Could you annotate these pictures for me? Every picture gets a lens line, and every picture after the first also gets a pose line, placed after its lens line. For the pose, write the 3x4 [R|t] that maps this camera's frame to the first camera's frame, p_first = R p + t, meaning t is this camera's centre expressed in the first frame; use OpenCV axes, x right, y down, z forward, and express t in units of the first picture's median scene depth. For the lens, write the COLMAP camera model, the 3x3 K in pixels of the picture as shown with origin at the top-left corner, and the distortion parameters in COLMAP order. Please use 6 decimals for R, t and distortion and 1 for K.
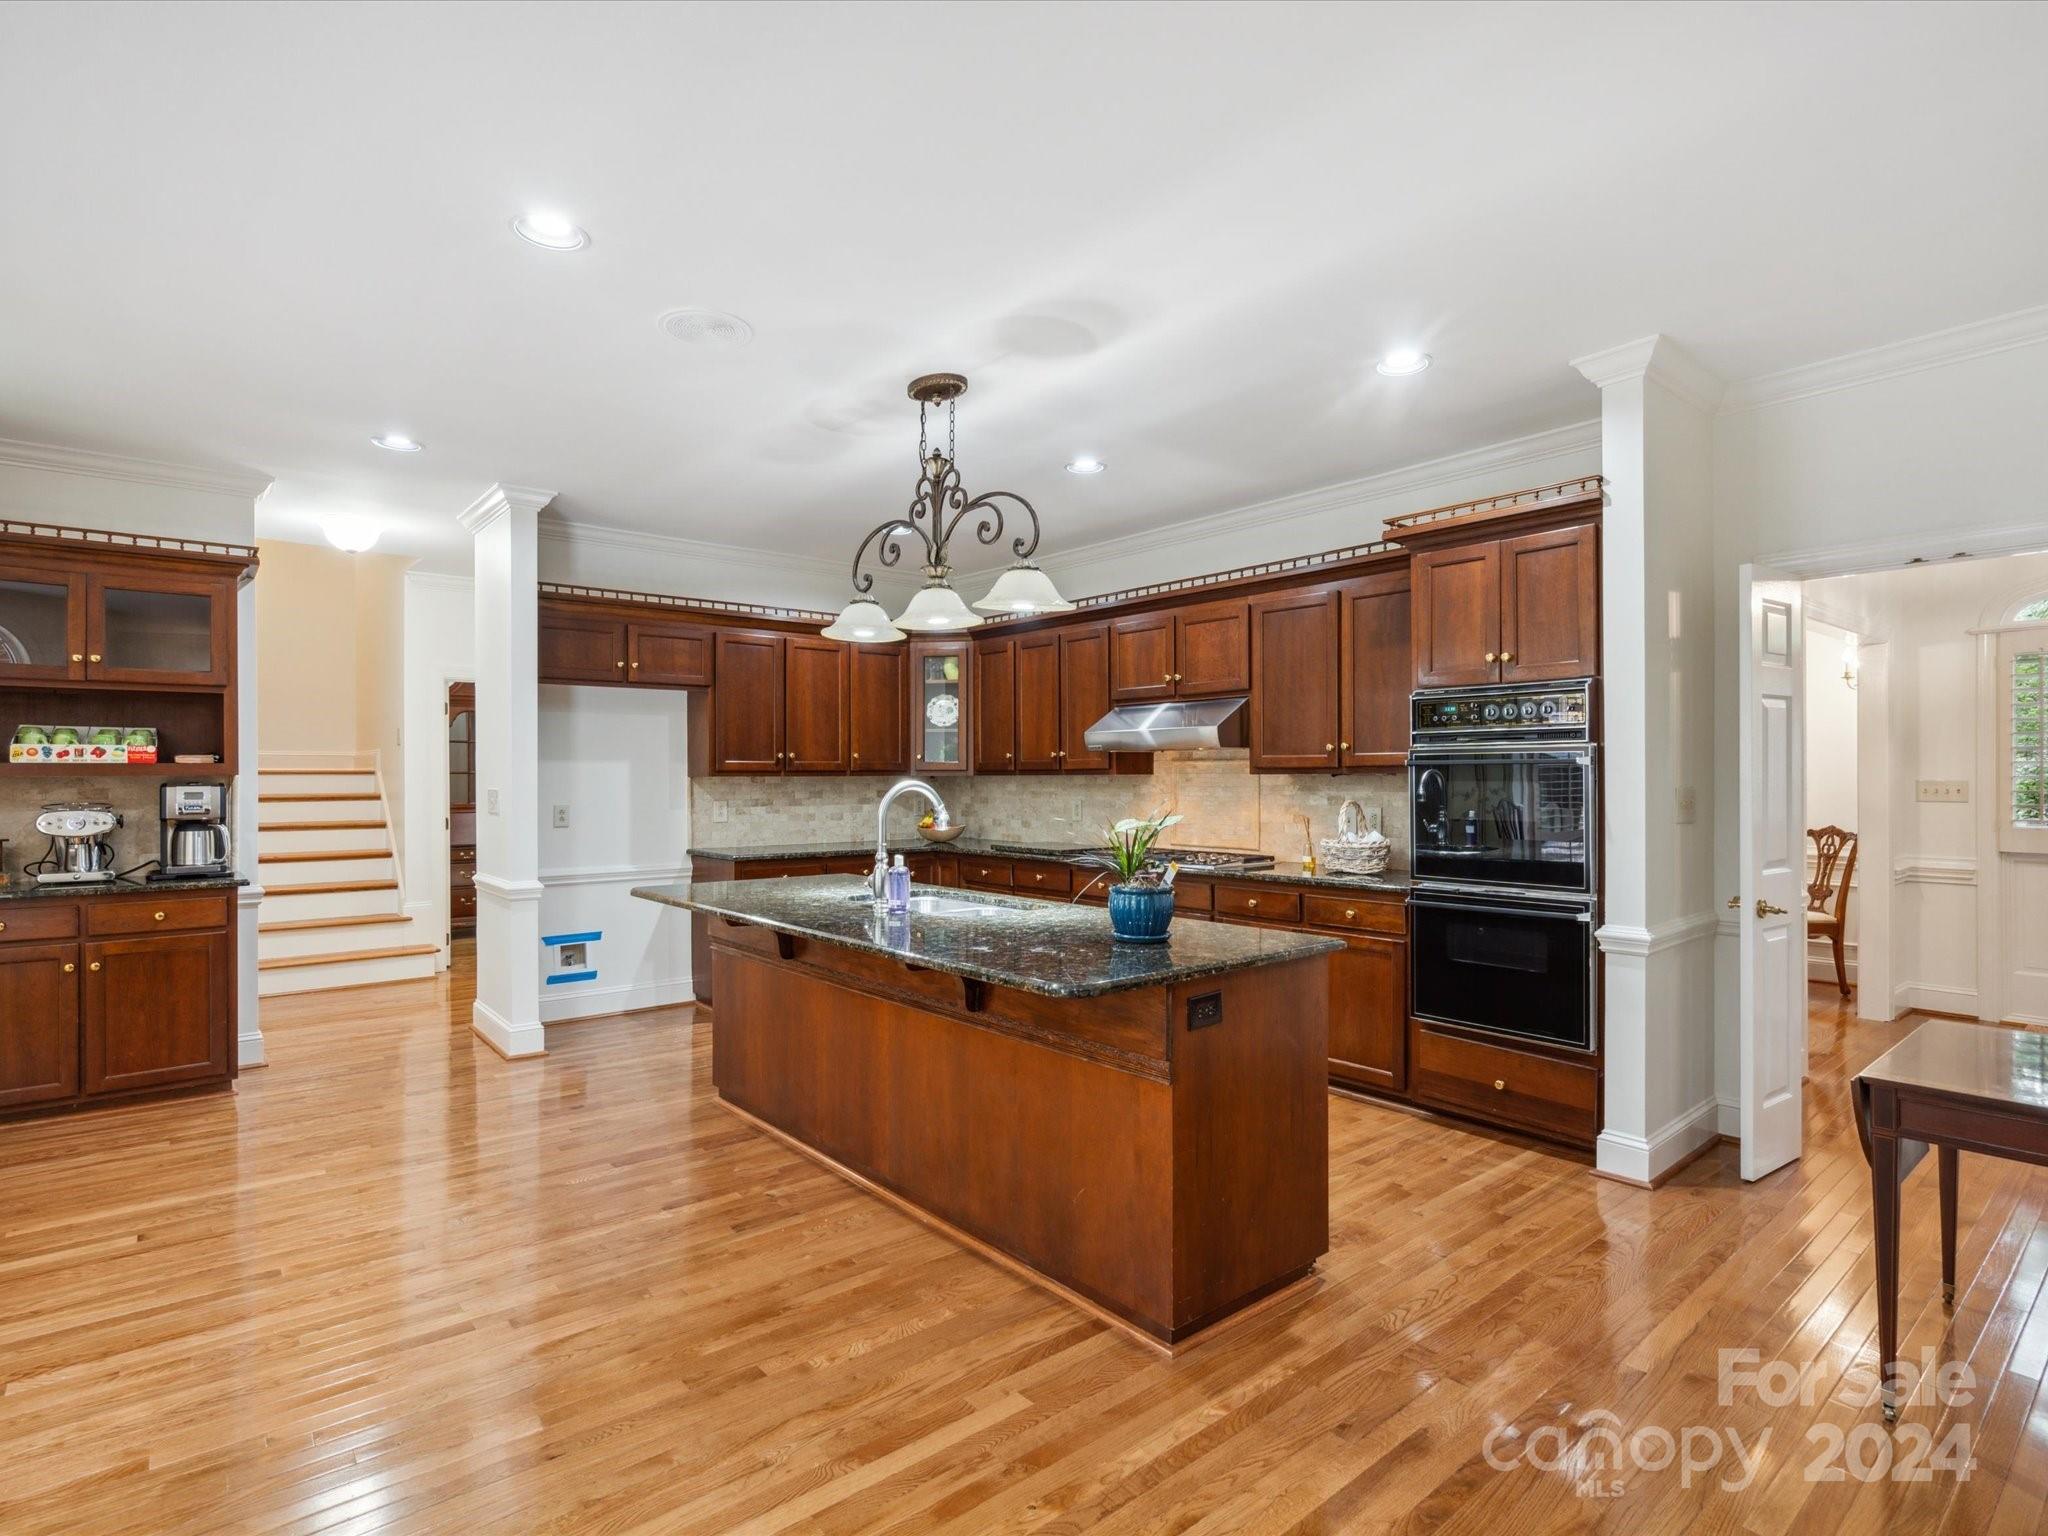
lens RADIAL K [[1038.4, 0, 1017.3], [0, 1038.4, 769.9], [0, 0, 1]] dist [-0.004536, 0.000682]
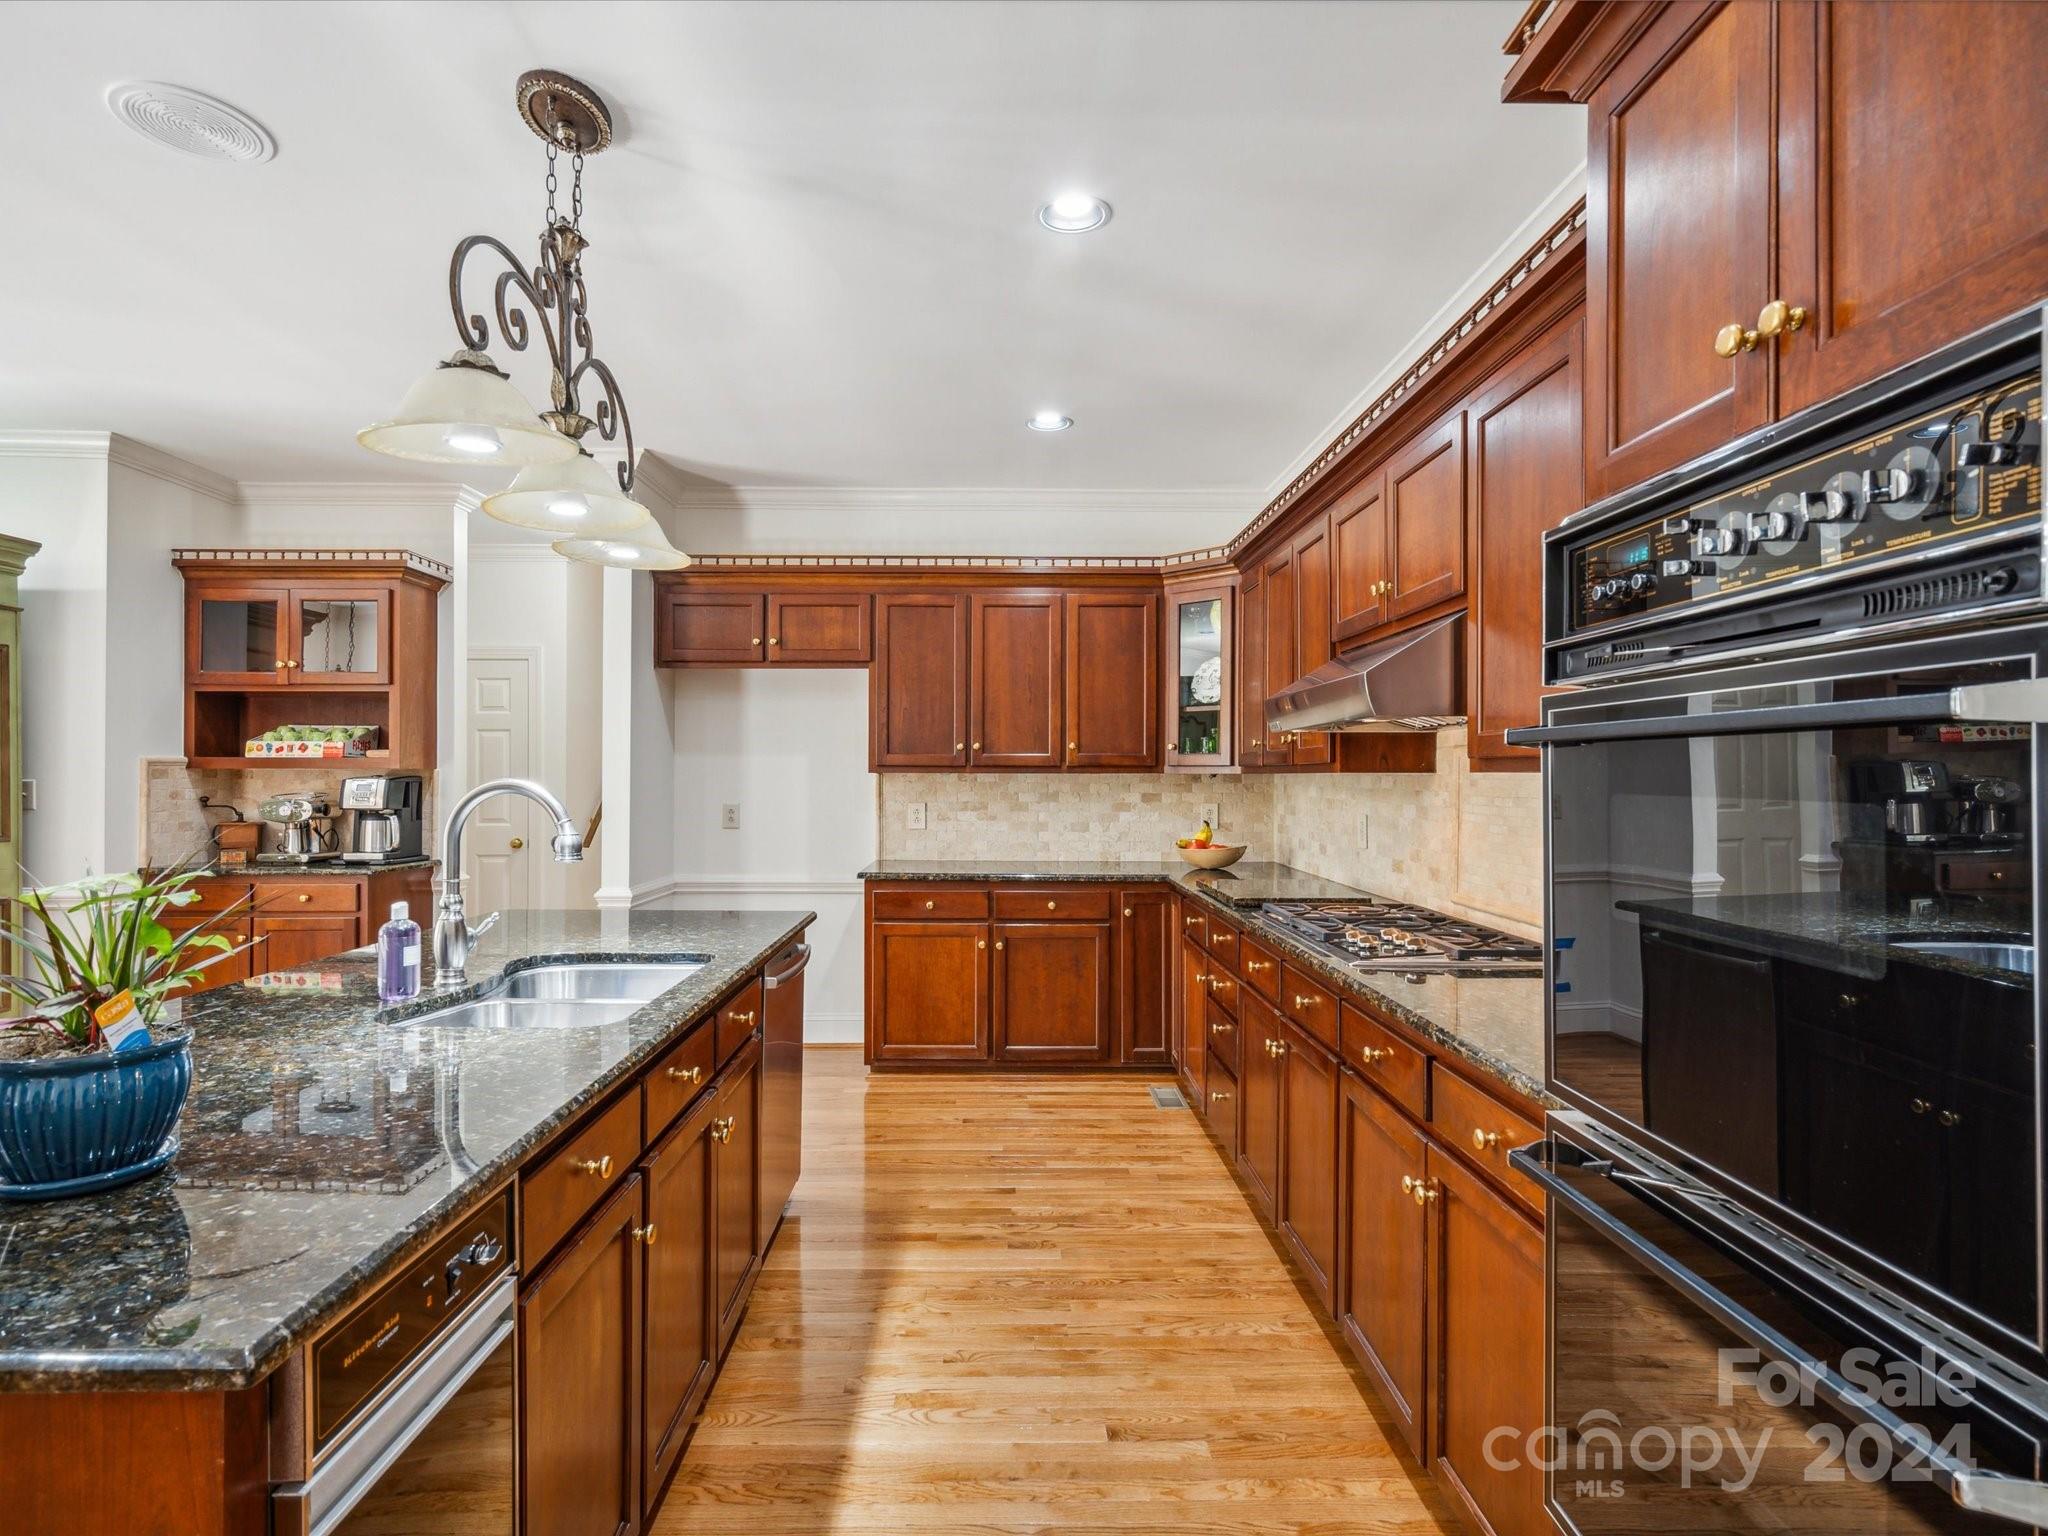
lens RADIAL K [[1038.4, 0, 1026.3], [0, 1038.4, 771.9], [0, 0, 1]] dist [-0.004536, 0.000682]
pose [[0.781983, 0.004658, -0.623282, 0.291401], [-0.002142, 0.999986, 0.004786, 0.001350], [0.623296, -0.002408, 0.781982, 0.414419]]
